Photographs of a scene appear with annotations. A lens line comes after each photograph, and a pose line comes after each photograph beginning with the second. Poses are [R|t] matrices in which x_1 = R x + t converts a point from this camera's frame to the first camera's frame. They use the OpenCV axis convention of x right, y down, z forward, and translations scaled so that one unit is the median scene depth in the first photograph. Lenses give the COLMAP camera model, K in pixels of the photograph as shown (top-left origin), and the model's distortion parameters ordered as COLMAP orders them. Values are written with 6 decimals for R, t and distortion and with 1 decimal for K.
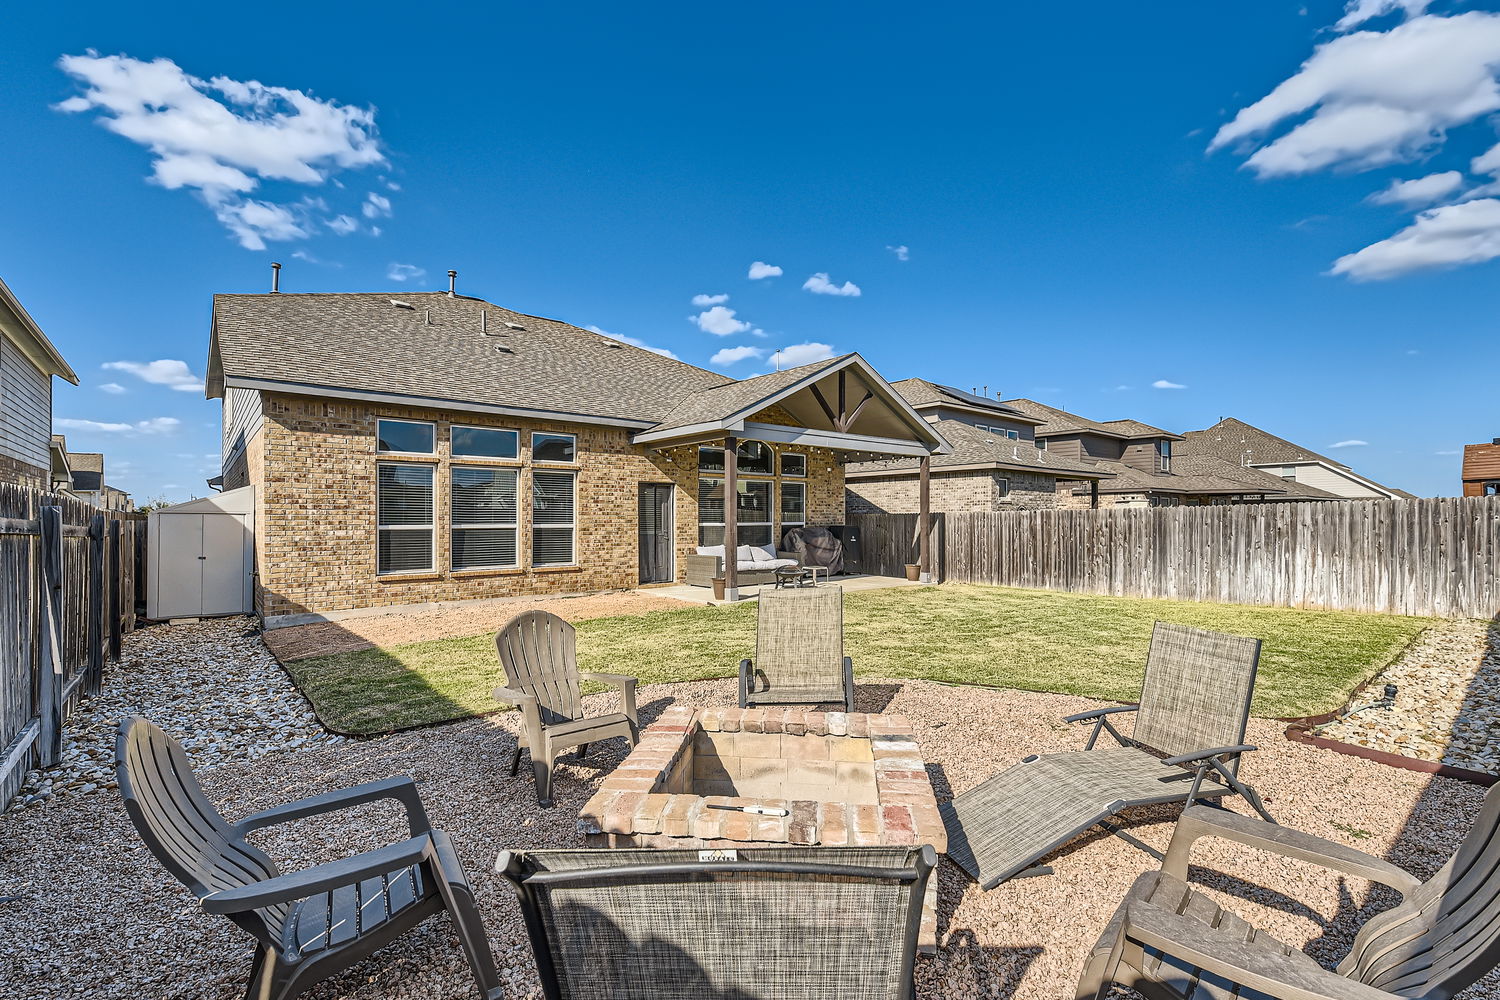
lens RADIAL K [[674.6, 0, 750.0], [0, 674.6, 500.0], [0, 0, 1]] dist [0.032007, 0.000040]
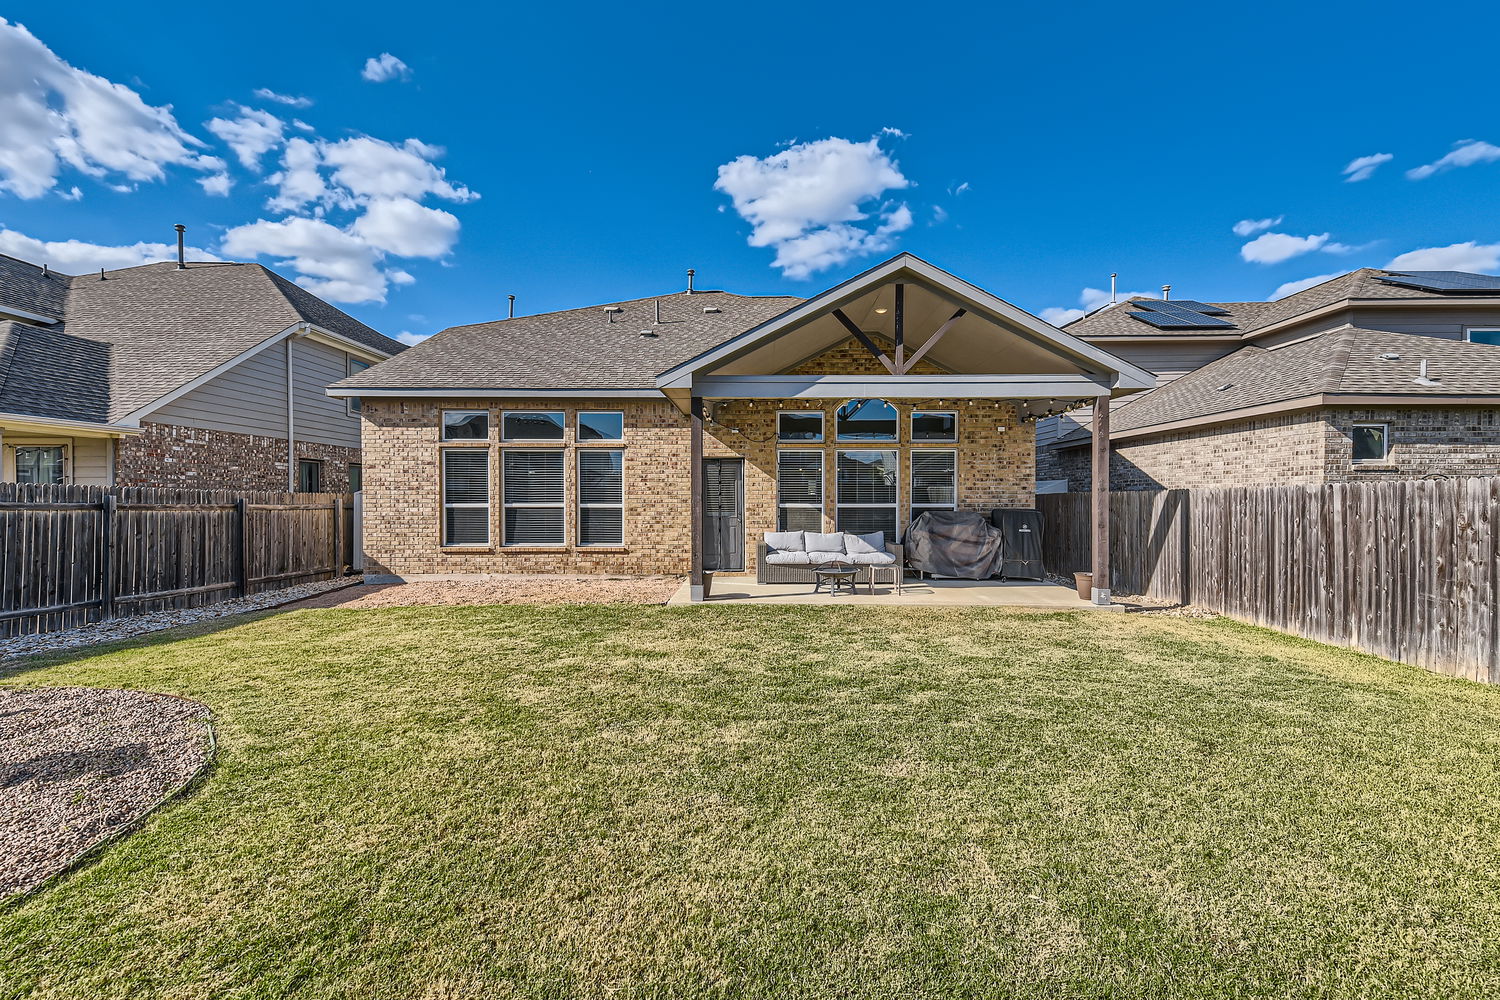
lens RADIAL K [[641.2, 0, 750.0], [0, 641.2, 500.0], [0, 0, 1]] dist [0.025016, 0.000032]
pose [[0.762443, 0.003966, -0.647043, 0.467636], [0.016570, 0.999534, 0.025651, 0.009403], [0.646843, -0.030279, 0.762022, 0.416510]]
